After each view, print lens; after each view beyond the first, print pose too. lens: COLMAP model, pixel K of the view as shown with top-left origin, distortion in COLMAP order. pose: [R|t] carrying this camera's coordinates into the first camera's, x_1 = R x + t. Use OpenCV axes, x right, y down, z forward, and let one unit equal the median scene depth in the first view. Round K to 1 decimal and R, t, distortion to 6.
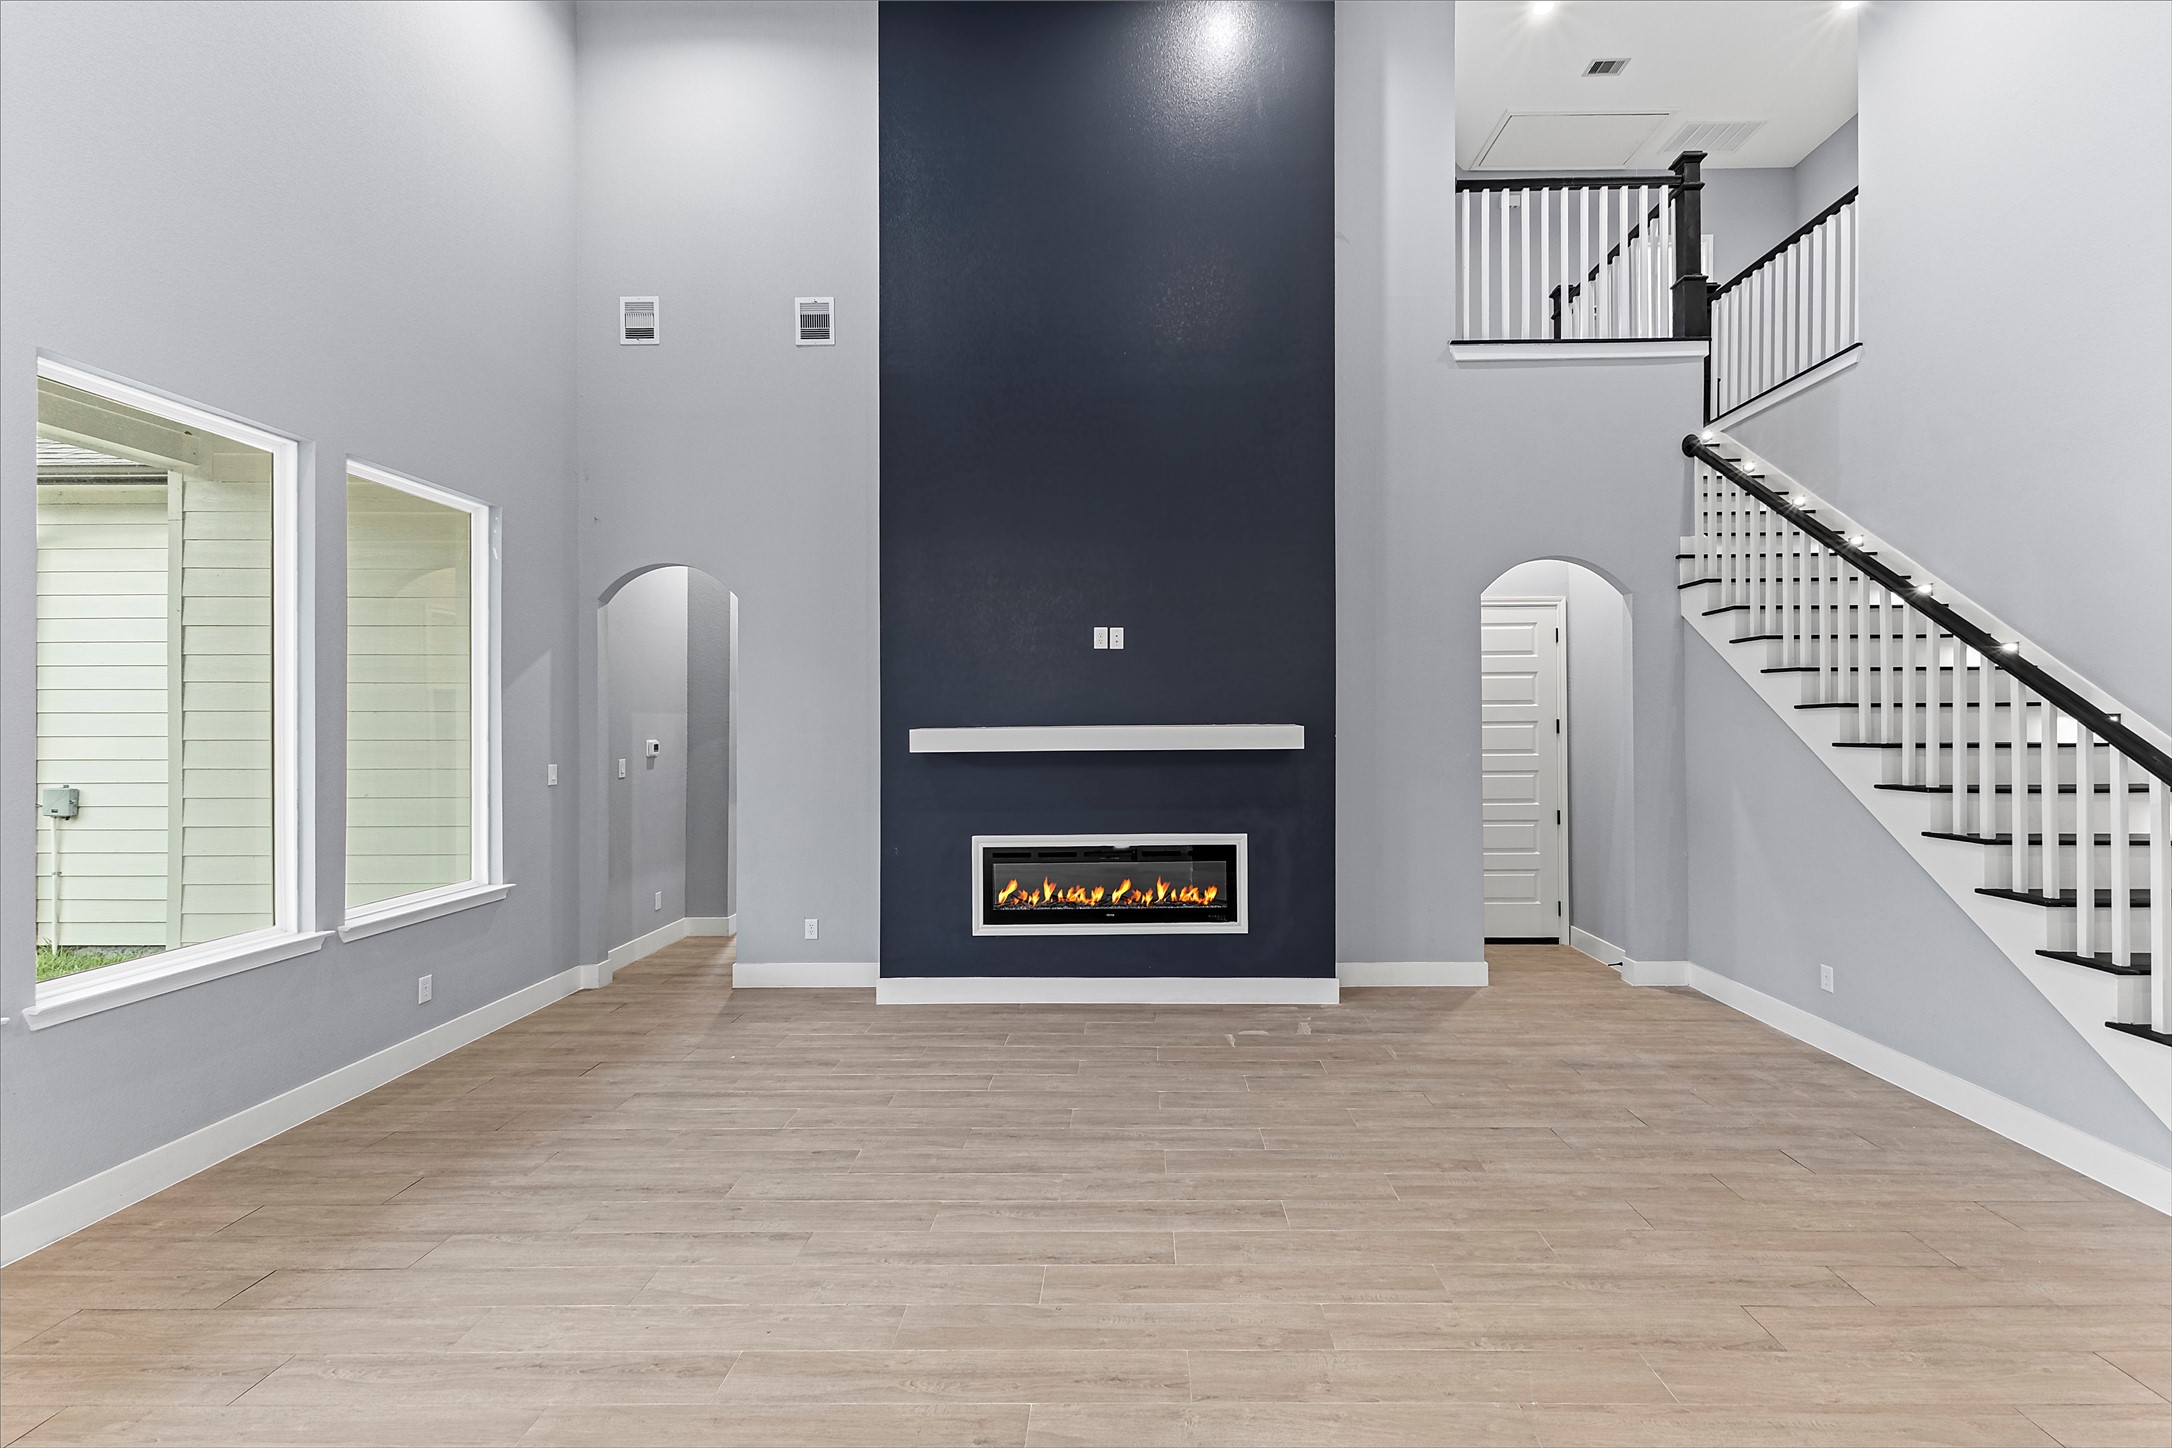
lens RADIAL K [[950.3, 0, 1114.7], [0, 950.3, 719.3], [0, 0, 1]] dist [0.002608, 0.000175]
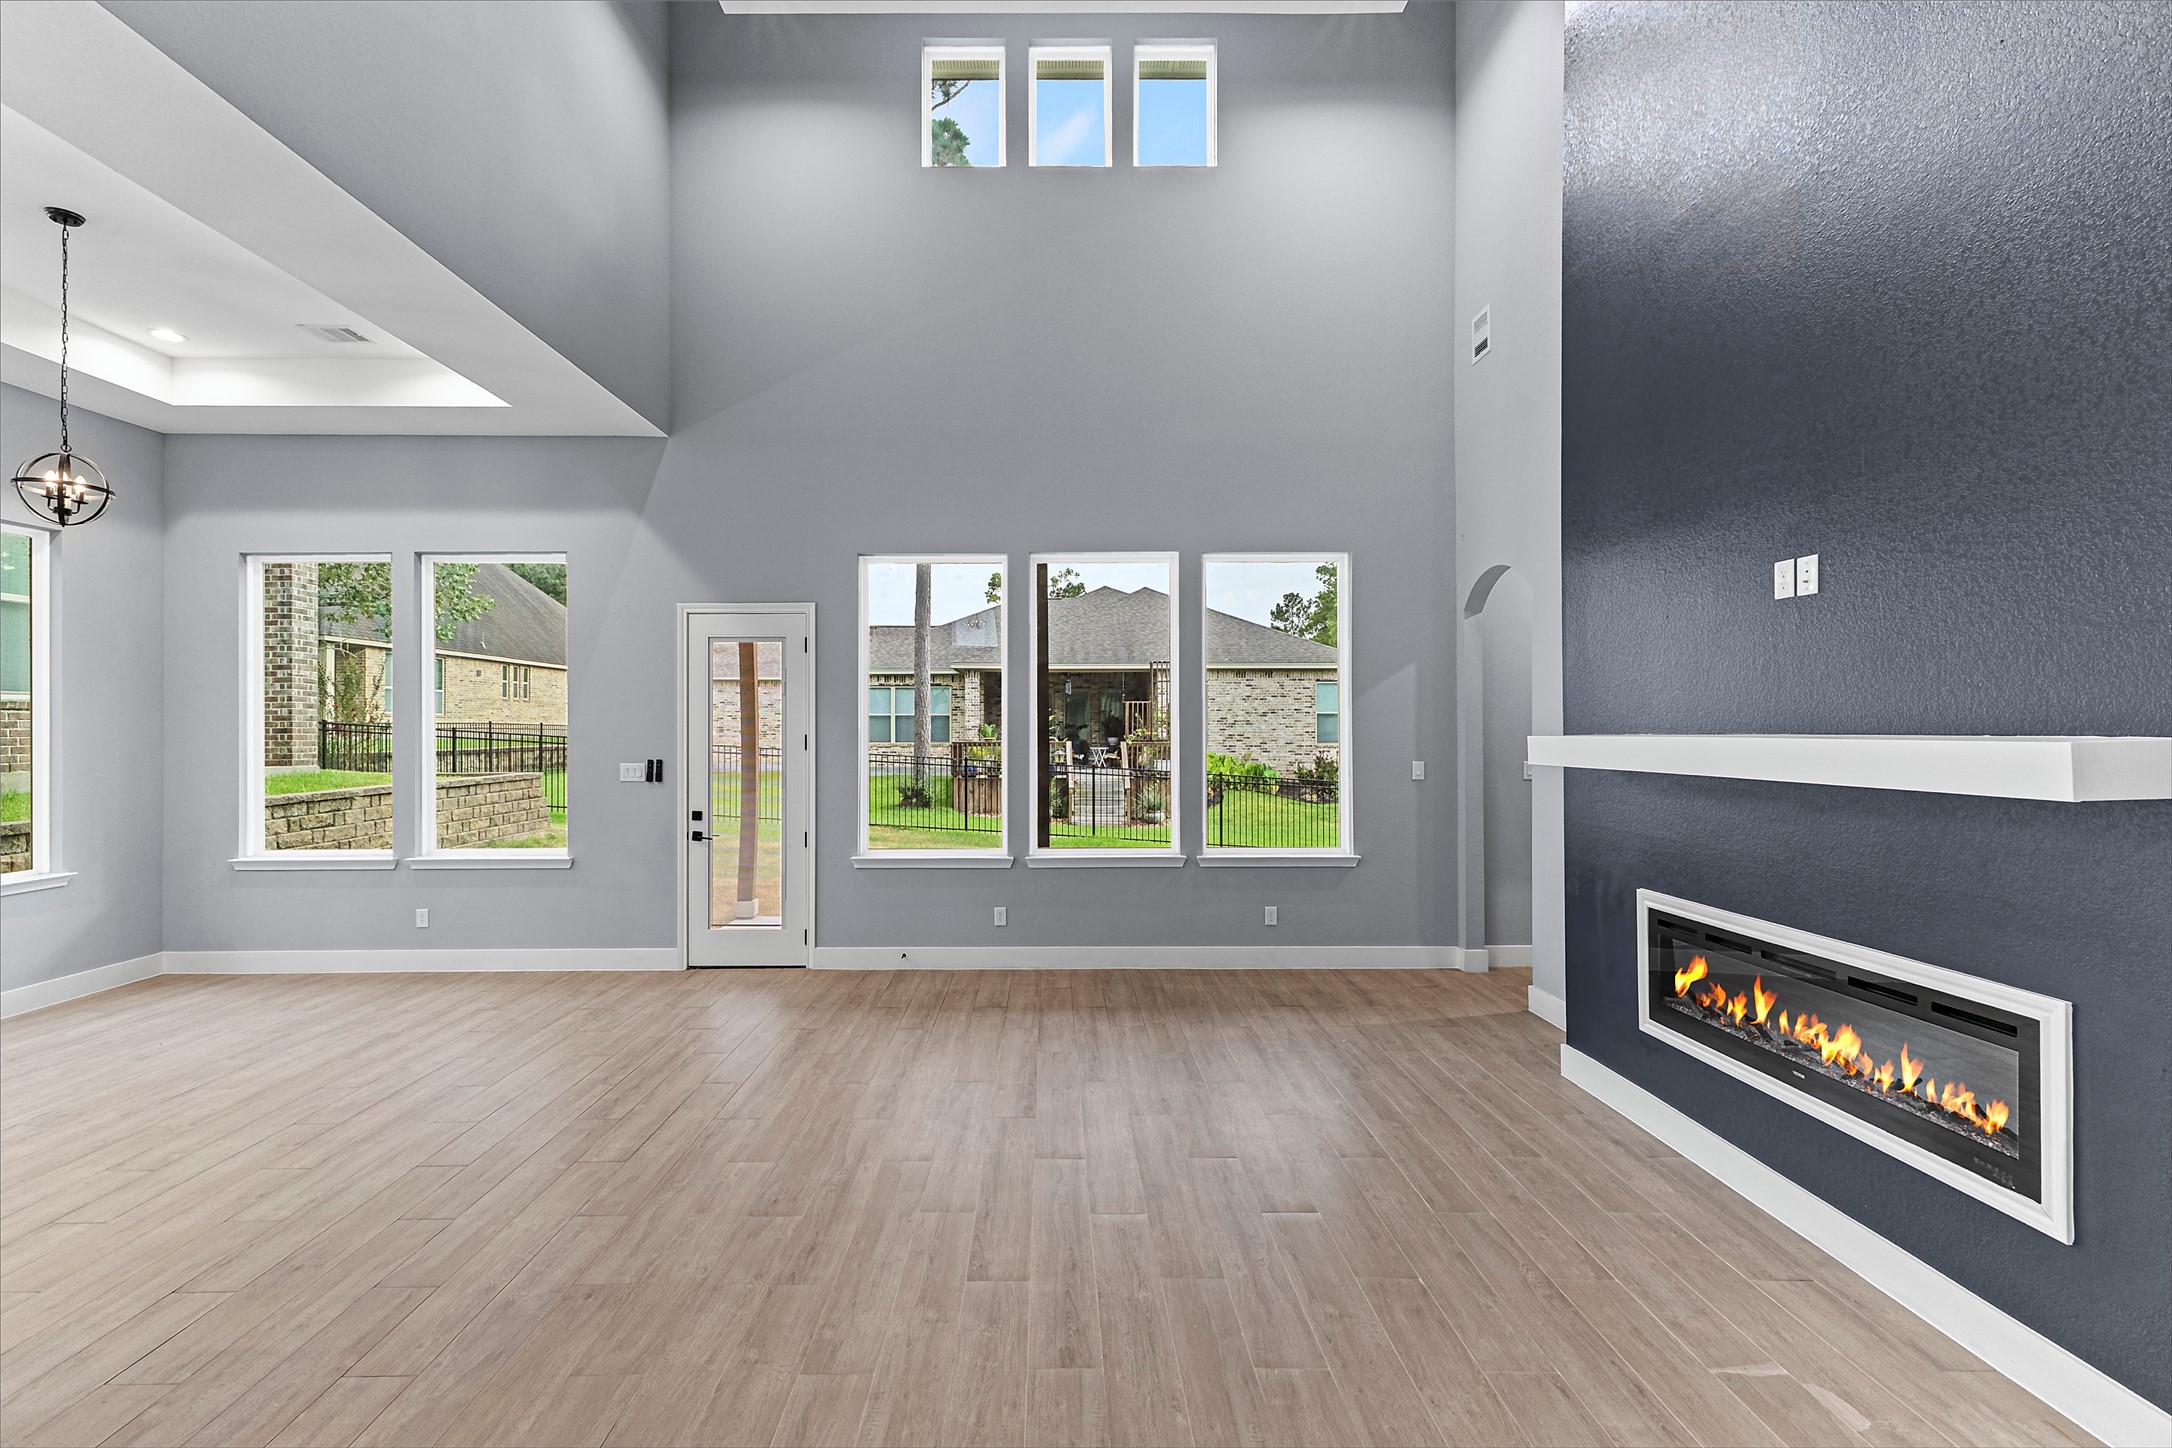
lens RADIAL K [[931.5, 0, 1065.1], [0, 931.5, 729.6], [0, 0, 1]] dist [0.001398, 0.000166]
pose [[0.026756, 0.009047, -0.999601, 0.655980], [0.003455, 0.999952, 0.009143, -0.003353], [0.999636, -0.003698, 0.026724, 0.690385]]
